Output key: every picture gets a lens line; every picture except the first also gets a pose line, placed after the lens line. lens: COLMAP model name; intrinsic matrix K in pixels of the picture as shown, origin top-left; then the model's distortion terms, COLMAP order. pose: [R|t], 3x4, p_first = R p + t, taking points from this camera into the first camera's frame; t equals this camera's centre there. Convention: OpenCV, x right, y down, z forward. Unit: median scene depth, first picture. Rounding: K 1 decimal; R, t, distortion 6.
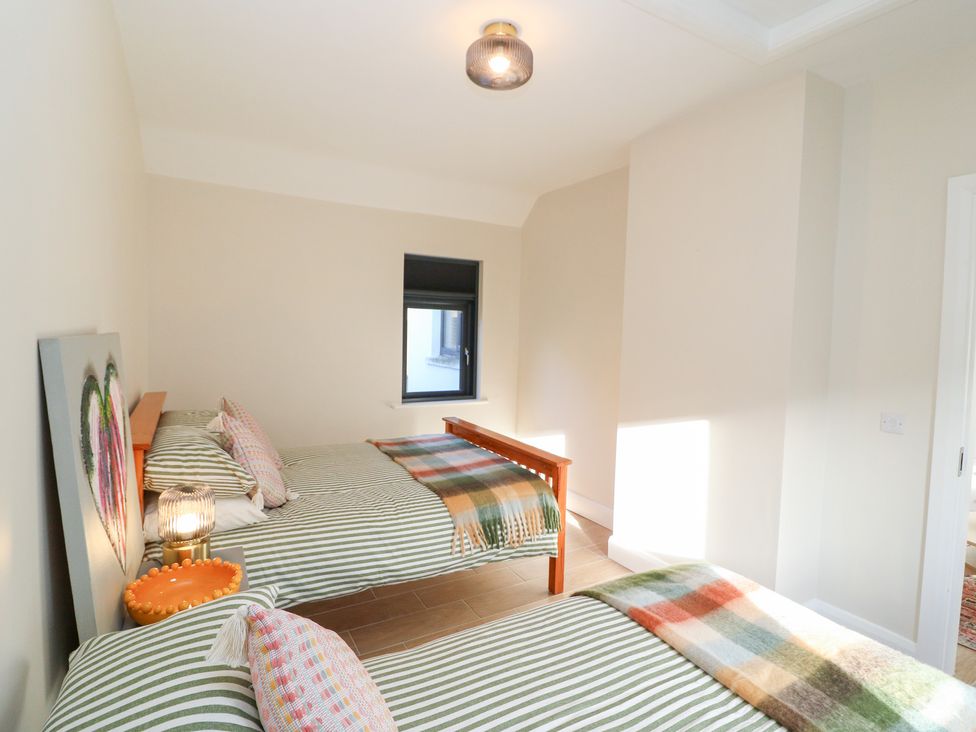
lens RADIAL K [[504.9, 0, 488.0], [0, 504.9, 357.0], [0, 0, 1]] dist [-0.000040, -0.014620]
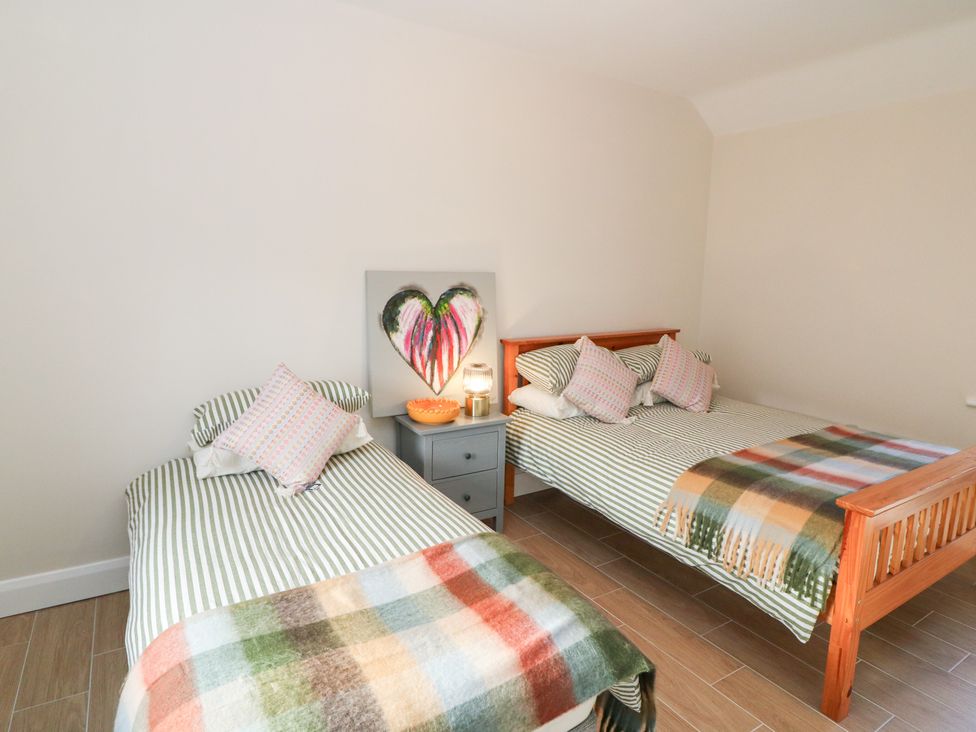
lens RADIAL K [[565.6, 0, 516.4], [0, 565.6, 371.0], [0, 0, 1]] dist [0.000853, 0.000032]
pose [[0.077965, 0.154017, -0.984987, 0.909081], [-0.089733, 0.985069, 0.146927, -0.005065], [0.992910, 0.076931, 0.090622, 0.682455]]
